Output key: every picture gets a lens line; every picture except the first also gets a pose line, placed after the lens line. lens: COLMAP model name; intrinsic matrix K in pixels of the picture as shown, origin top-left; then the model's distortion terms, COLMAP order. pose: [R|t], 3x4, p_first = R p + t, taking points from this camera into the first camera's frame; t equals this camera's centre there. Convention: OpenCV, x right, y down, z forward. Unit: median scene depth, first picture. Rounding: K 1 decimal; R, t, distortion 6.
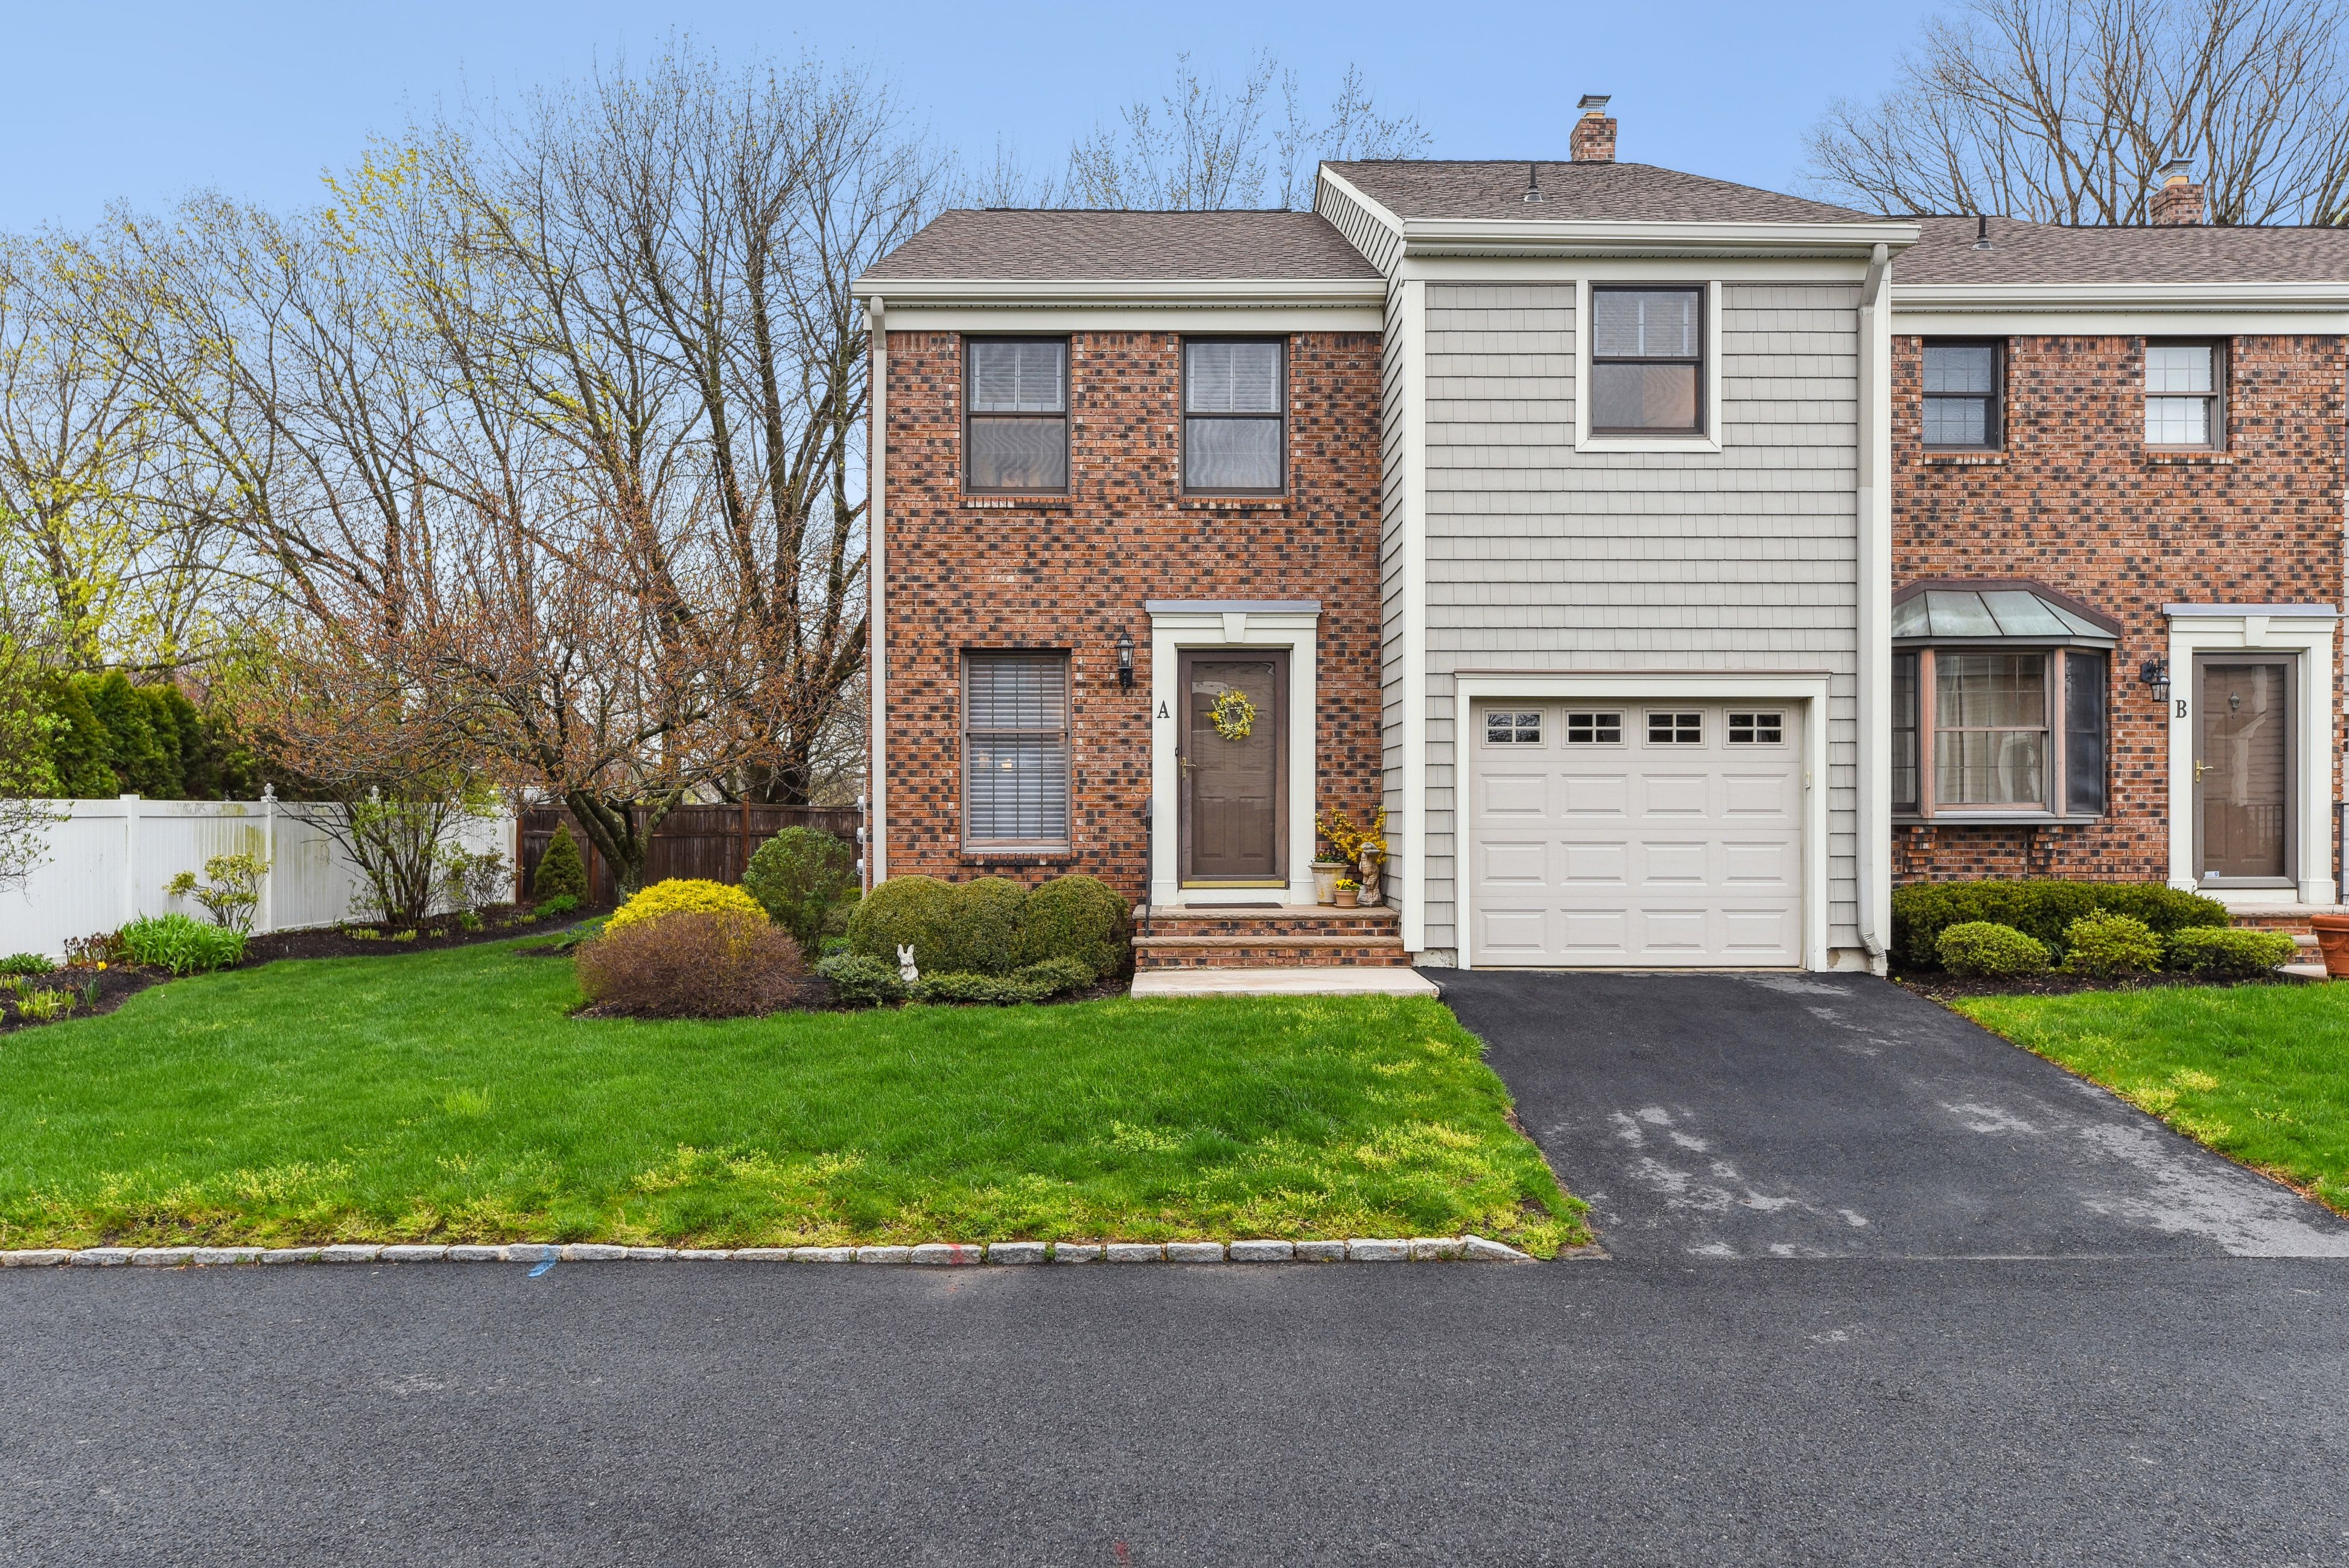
lens RADIAL K [[1570.4, 0, 1179.1], [0, 1570.4, 799.6], [0, 0, 1]] dist [0.013254, -0.003555]
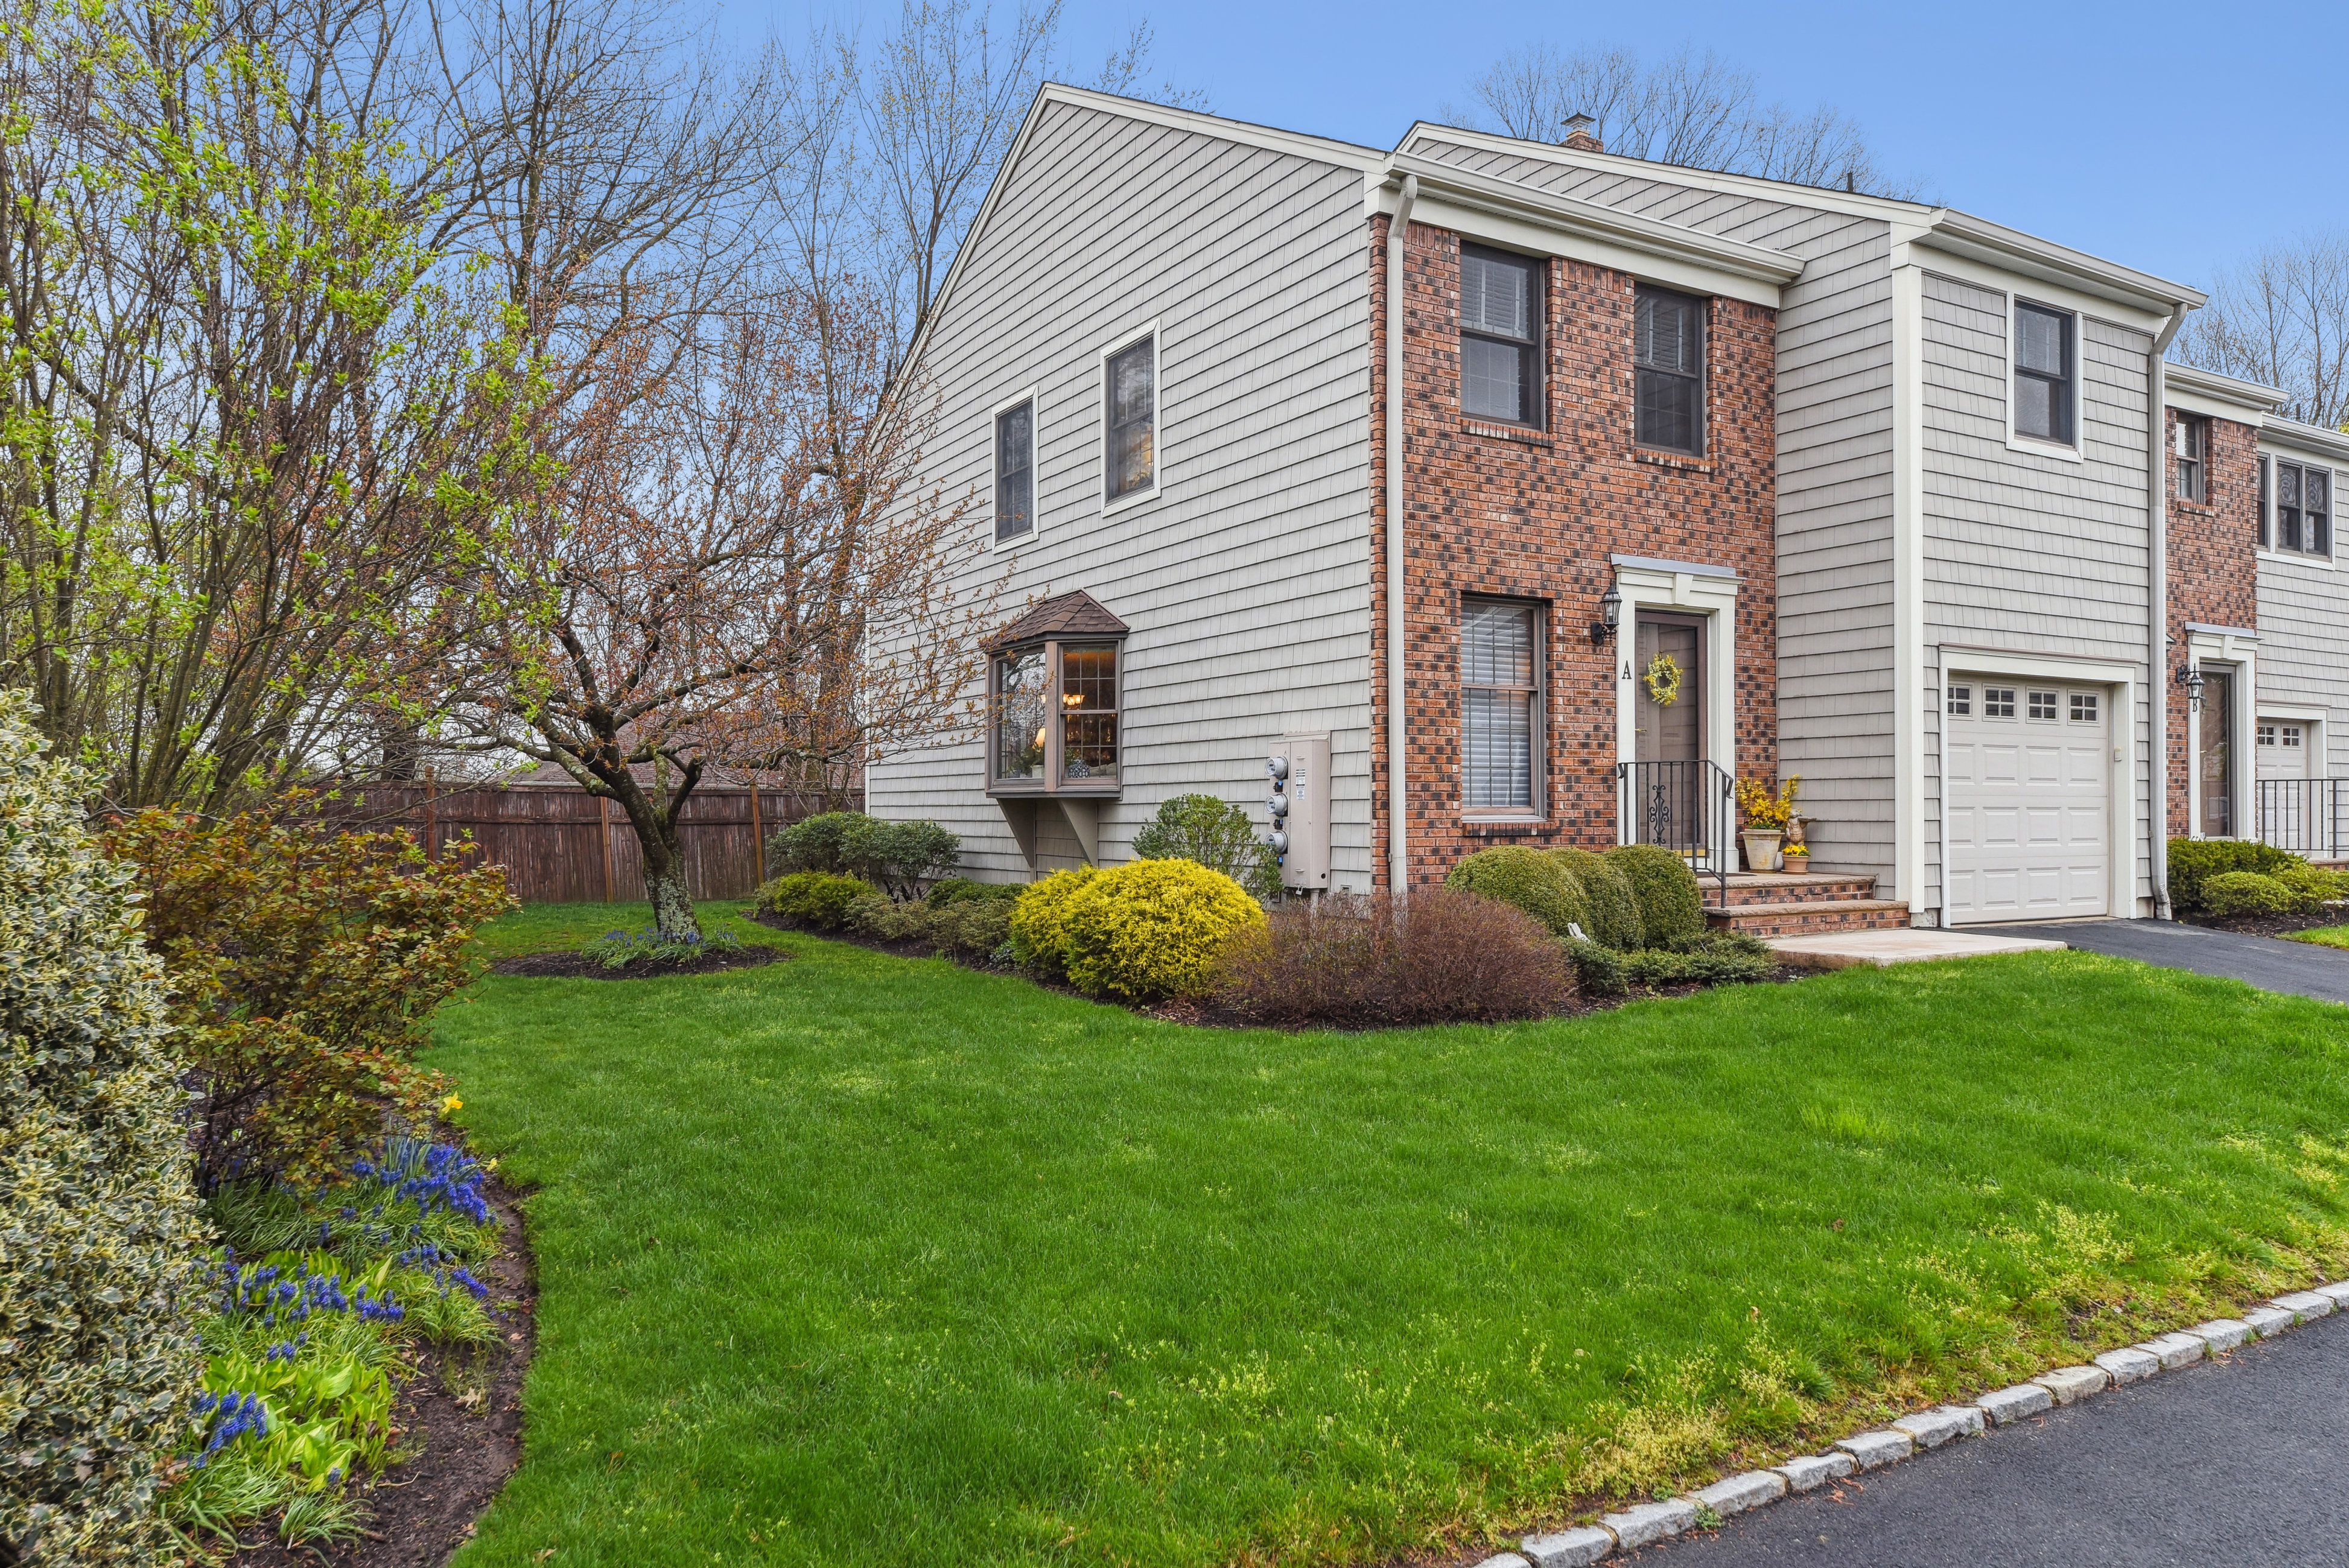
lens RADIAL K [[1570.4, 0, 1177.8], [0, 1570.4, 784.4], [0, 0, 1]] dist [0.013254, -0.003555]
pose [[0.861907, 0.006850, 0.507020, -0.723858], [-0.004229, 0.999971, -0.006321, 0.018853], [-0.507049, 0.003304, 0.861911, 0.318560]]
